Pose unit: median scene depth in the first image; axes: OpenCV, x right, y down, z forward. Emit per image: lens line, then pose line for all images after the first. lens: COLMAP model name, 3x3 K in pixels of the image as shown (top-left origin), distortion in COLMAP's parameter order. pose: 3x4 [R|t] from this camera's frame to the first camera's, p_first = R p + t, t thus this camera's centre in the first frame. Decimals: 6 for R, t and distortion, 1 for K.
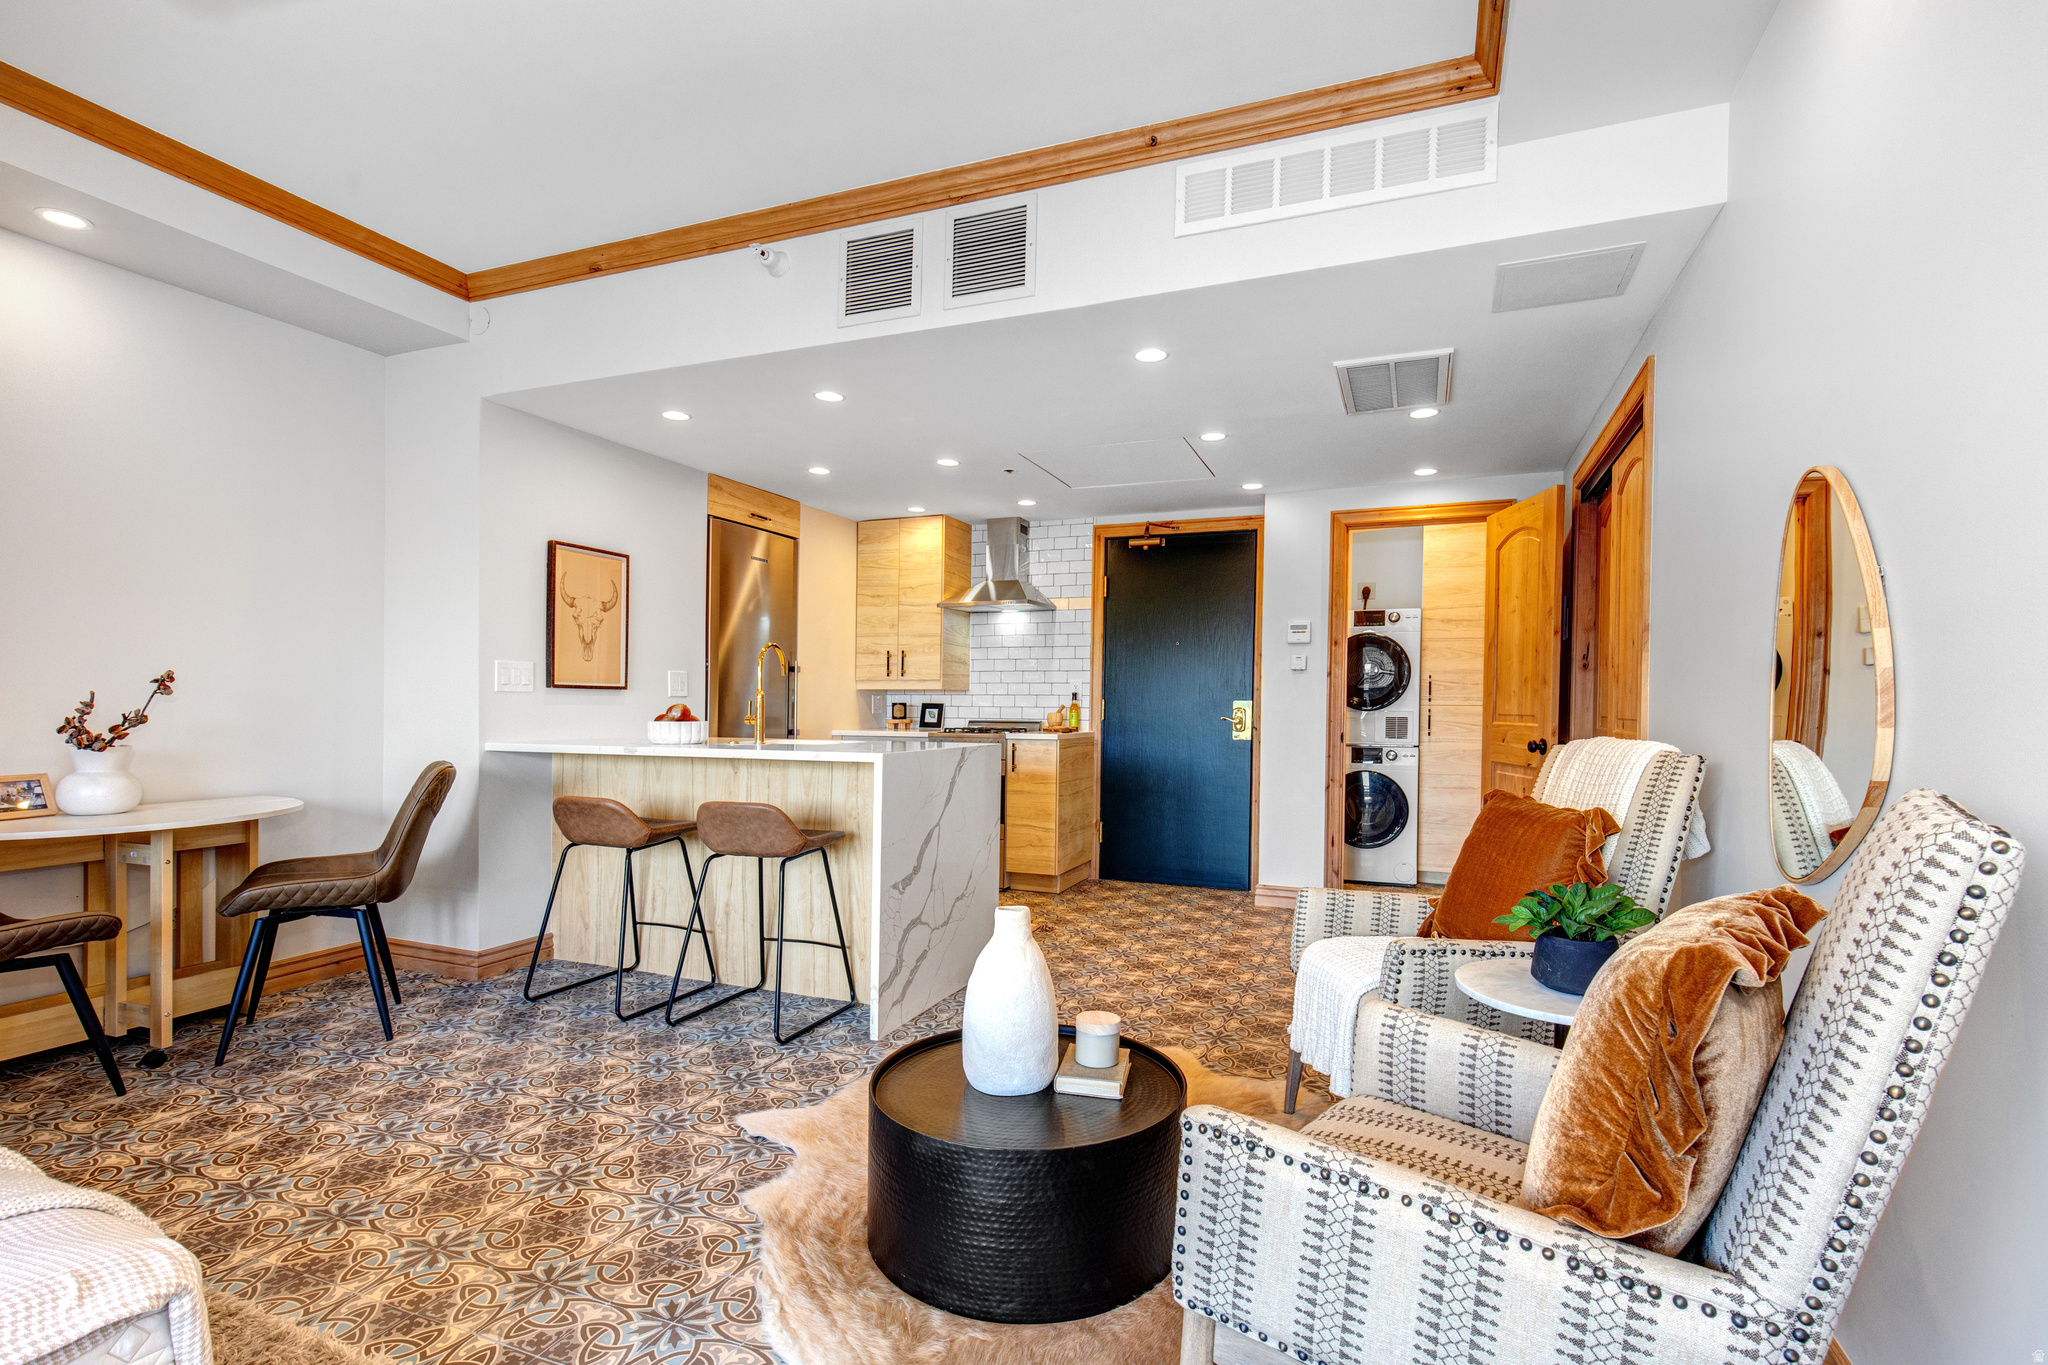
lens RADIAL K [[959.2, 0, 1034.9], [0, 959.2, 717.3], [0, 0, 1]] dist [0.006668, -0.002182]
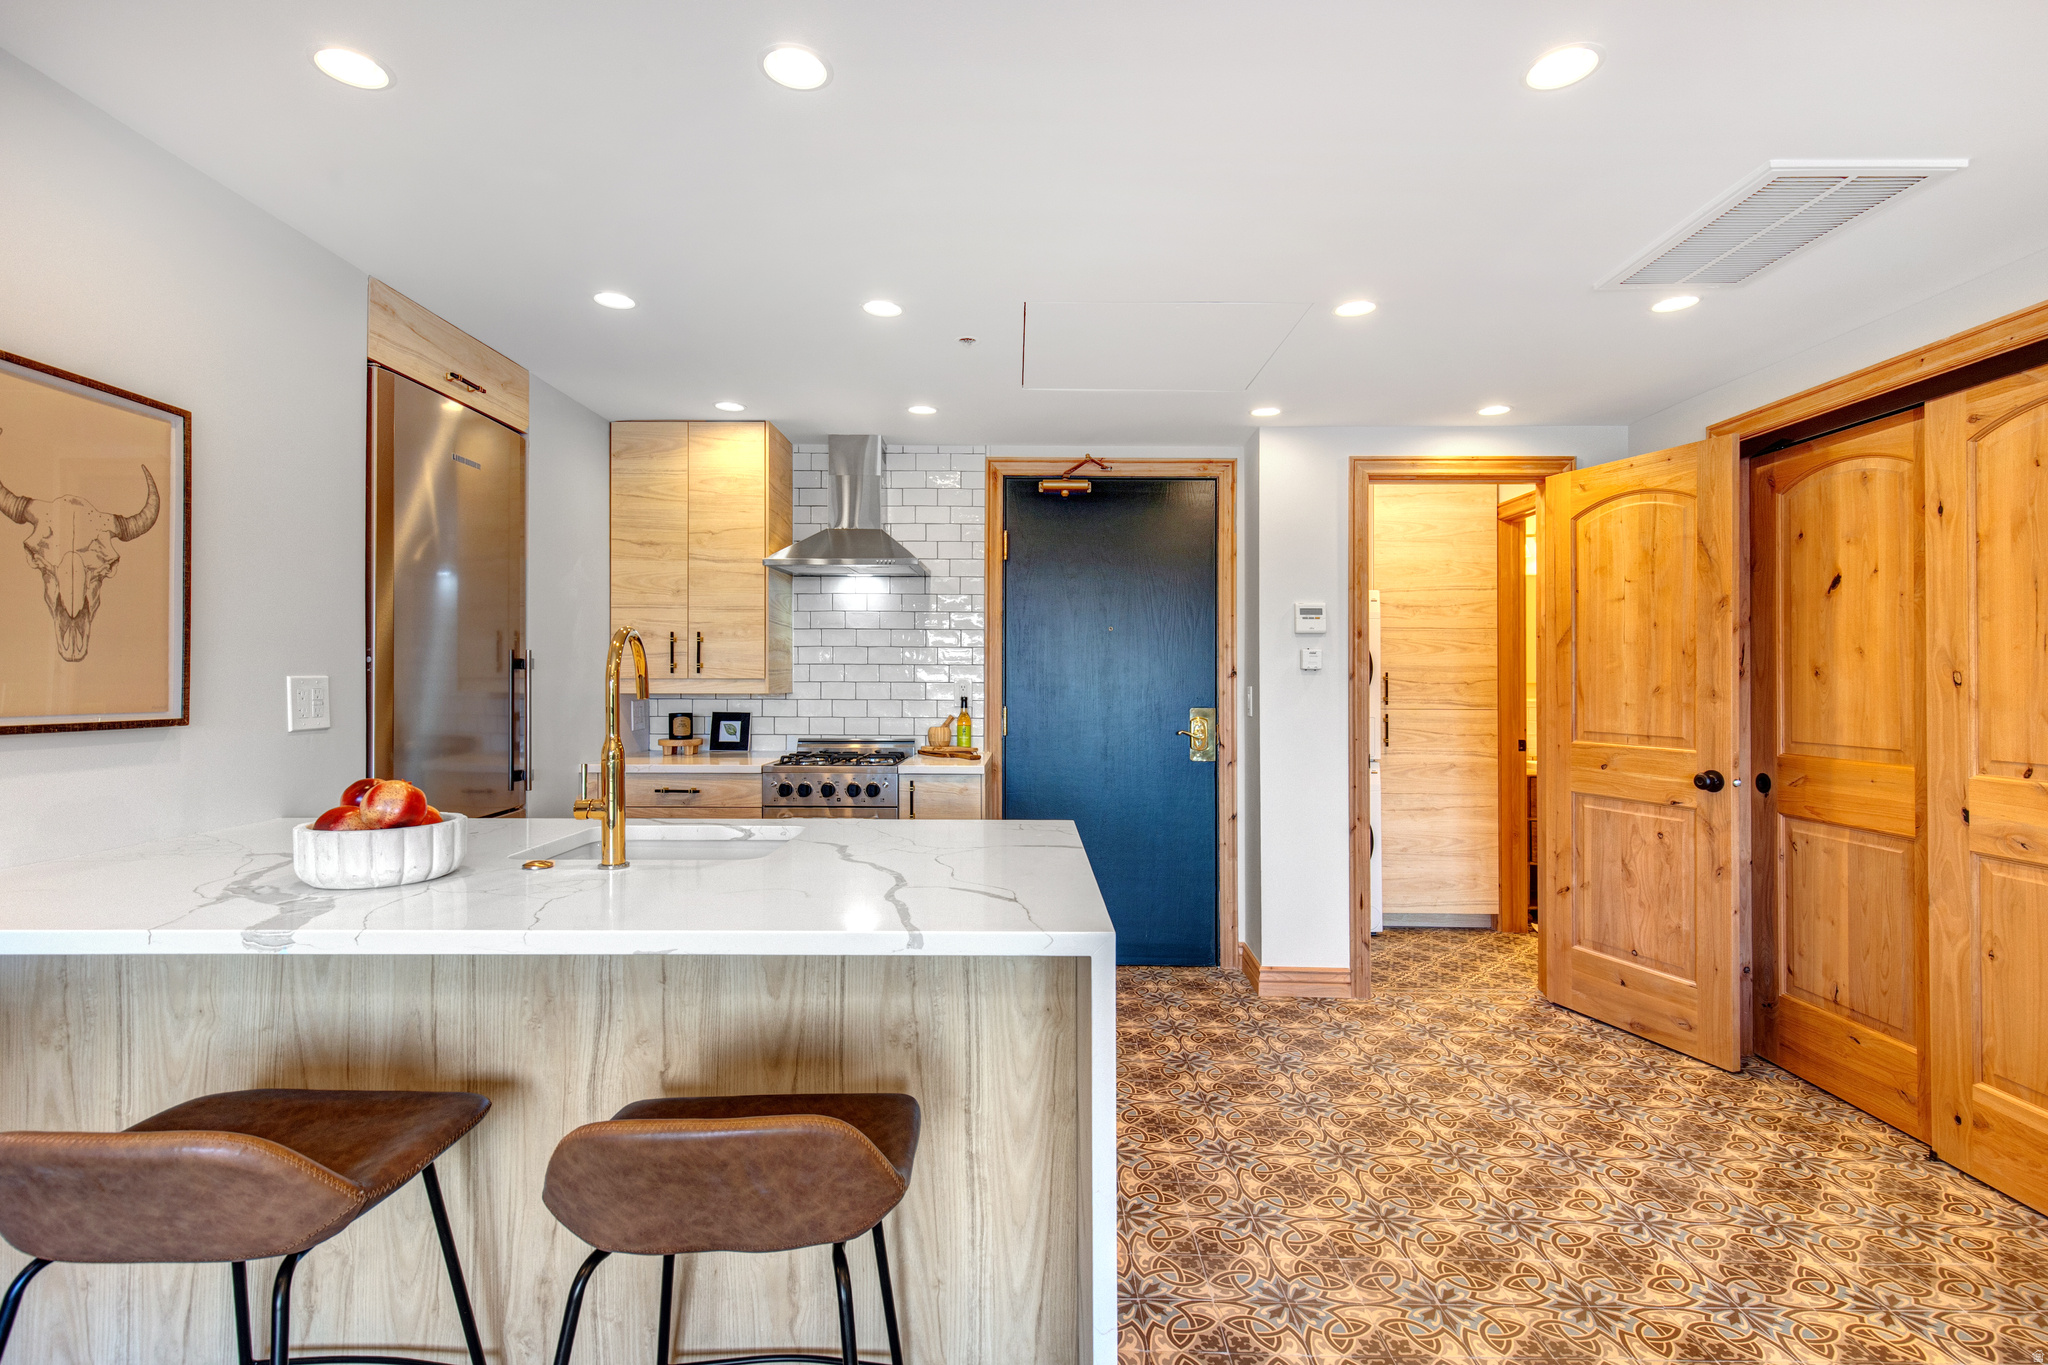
lens RADIAL K [[959.2, 0, 1021.9], [0, 959.2, 670.3], [0, 0, 1]] dist [0.006668, -0.002182]
pose [[0.929638, -0.000336, 0.368475, -0.258061], [0.007903, 0.999788, -0.019026, -0.046132], [-0.368390, 0.020599, 0.929443, 0.503816]]
